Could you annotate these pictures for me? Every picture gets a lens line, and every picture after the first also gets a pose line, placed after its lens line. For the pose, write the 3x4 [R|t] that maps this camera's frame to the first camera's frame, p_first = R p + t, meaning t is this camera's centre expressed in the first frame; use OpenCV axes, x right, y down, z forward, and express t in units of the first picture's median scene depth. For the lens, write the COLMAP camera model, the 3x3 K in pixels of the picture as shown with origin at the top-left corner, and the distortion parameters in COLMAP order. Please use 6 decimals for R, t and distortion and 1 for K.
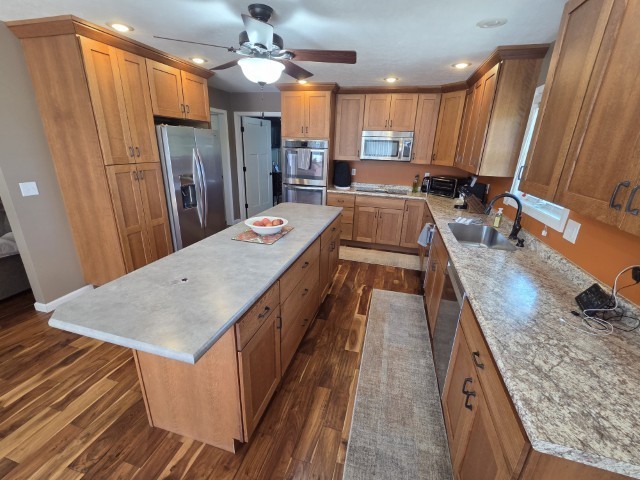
lens RADIAL K [[281.0, 0, 320.0], [0, 281.0, 240.0], [0, 0, 1]] dist [0.000577, 0.000474]
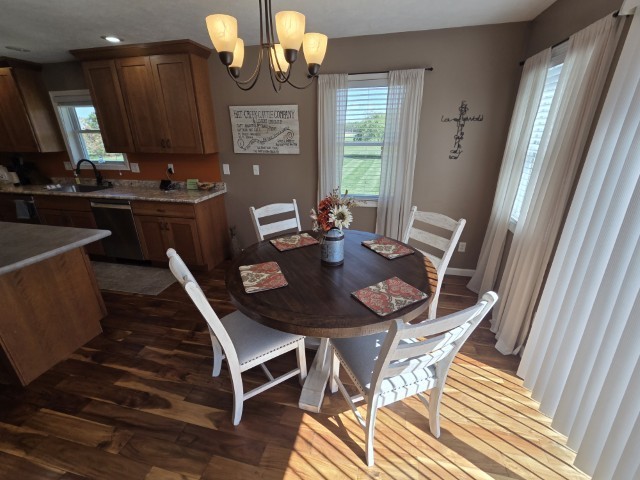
lens RADIAL K [[281.0, 0, 320.0], [0, 281.0, 240.0], [0, 0, 1]] dist [0.000577, 0.000474]
pose [[-0.037746, -0.387066, 0.921279, -0.858246], [0.330076, 0.865360, 0.377096, 0.063803], [-0.943199, 0.318326, 0.095097, -0.249076]]
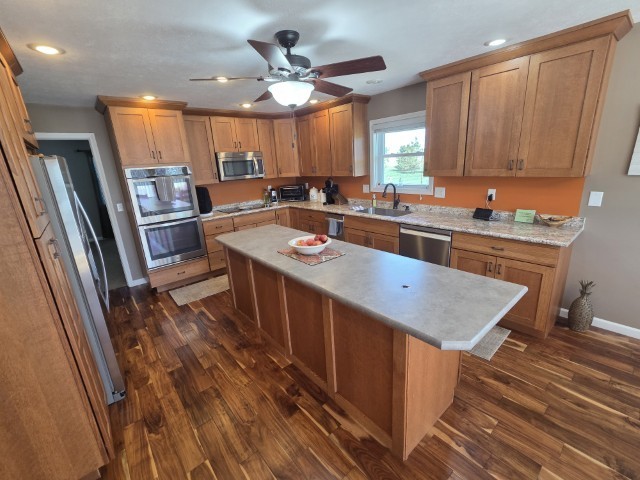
lens RADIAL K [[281.0, 0, 320.0], [0, 281.0, 240.0], [0, 0, 1]] dist [0.000577, 0.000474]
pose [[0.556535, -0.287662, 0.779435, -0.742510], [0.339418, 0.935009, 0.102727, -0.125625], [-0.758330, 0.207383, 0.618003, 0.283045]]
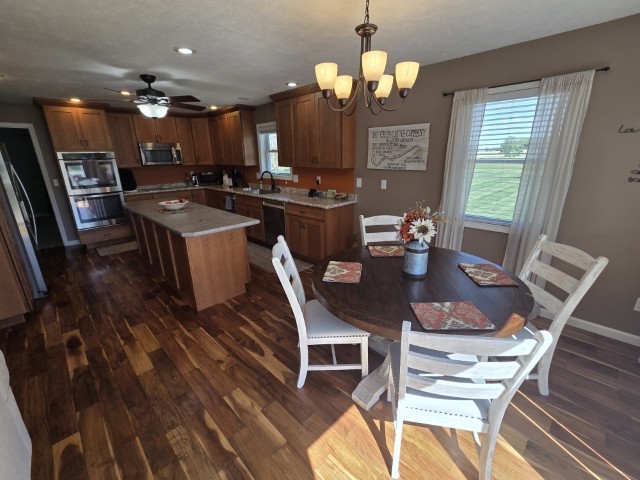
lens RADIAL K [[281.0, 0, 320.0], [0, 281.0, 240.0], [0, 0, 1]] dist [0.000577, 0.000474]
pose [[0.492275, -0.294457, 0.819122, -0.901532], [0.312411, 0.938113, 0.149479, 0.121802], [-0.812444, 0.182318, 0.553801, -0.401713]]
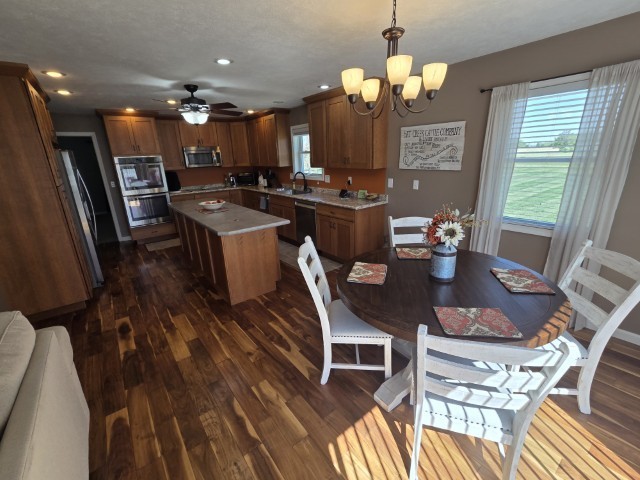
lens RADIAL K [[281.0, 0, 320.0], [0, 281.0, 240.0], [0, 0, 1]] dist [0.000577, 0.000474]
pose [[0.591177, -0.286809, 0.753824, -0.903367], [0.311077, 0.943404, 0.114981, 0.121590], [-0.744138, 0.166523, 0.646938, -0.426939]]
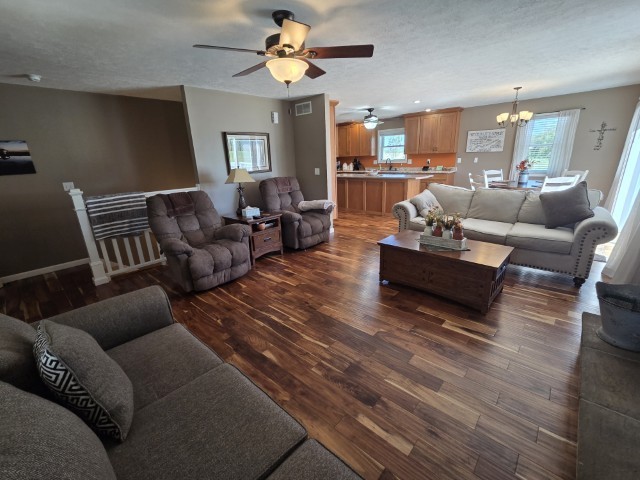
lens RADIAL K [[281.0, 0, 320.0], [0, 281.0, 240.0], [0, 0, 1]] dist [0.000577, 0.000474]
pose [[0.443611, -0.305546, 0.842526, -2.575370], [0.340378, 0.927090, 0.156996, -0.039372], [-0.829067, 0.217132, 0.515269, 0.039924]]
